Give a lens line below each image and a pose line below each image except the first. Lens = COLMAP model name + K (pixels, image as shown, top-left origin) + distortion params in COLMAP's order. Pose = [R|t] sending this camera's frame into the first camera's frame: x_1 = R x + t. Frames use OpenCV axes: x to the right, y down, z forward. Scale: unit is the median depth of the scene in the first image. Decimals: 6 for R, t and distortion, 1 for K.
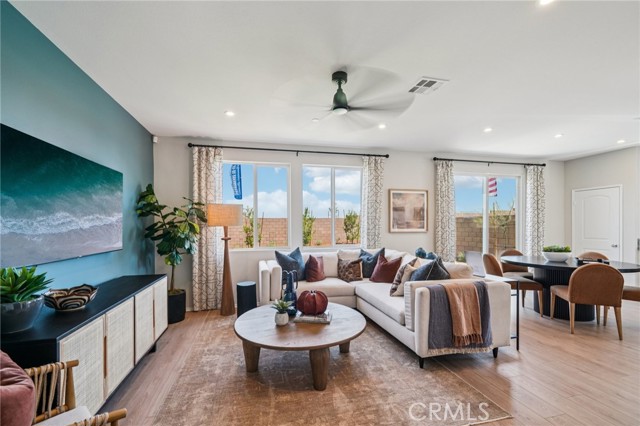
lens RADIAL K [[260.5, 0, 310.5], [0, 260.5, 227.5], [0, 0, 1]] dist [0.002871, 0.000540]
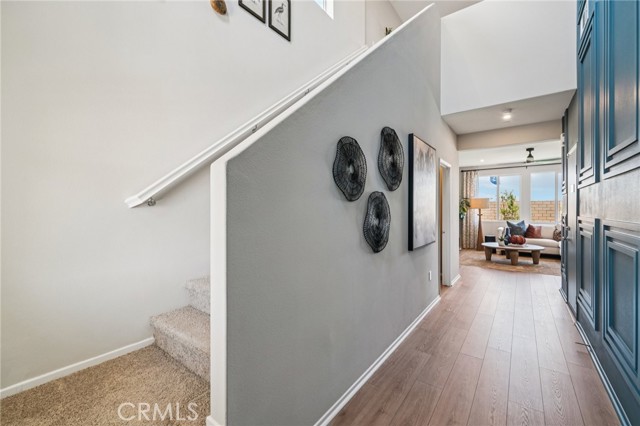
lens RADIAL K [[260.5, 0, 318.8], [0, 260.5, 210.6], [0, 0, 1]] dist [0.002871, 0.000540]
pose [[0.634700, 0.010453, -0.772688, 0.553479], [-0.006960, 0.999945, 0.007809, 0.002915], [0.772728, 0.000422, 0.634738, -1.555313]]
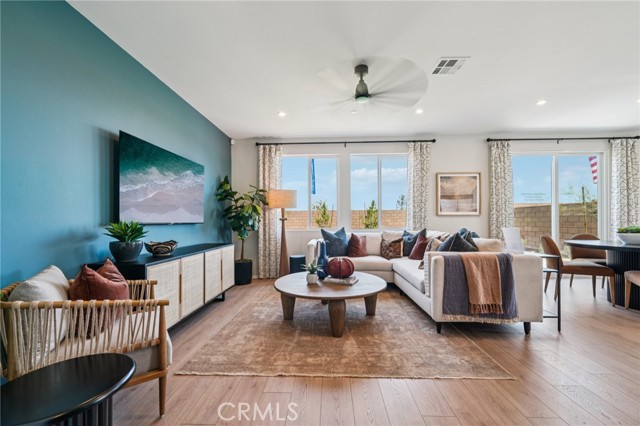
lens RADIAL K [[243.7, 0, 321.9], [0, 243.7, 220.0], [0, 0, 1]] dist [0.002076, -0.000348]
pose [[0.968137, 0.000120, -0.250423, 0.151543], [-0.002269, 0.999963, -0.008293, 0.064456], [0.250413, 0.008597, 0.968101, -0.051177]]
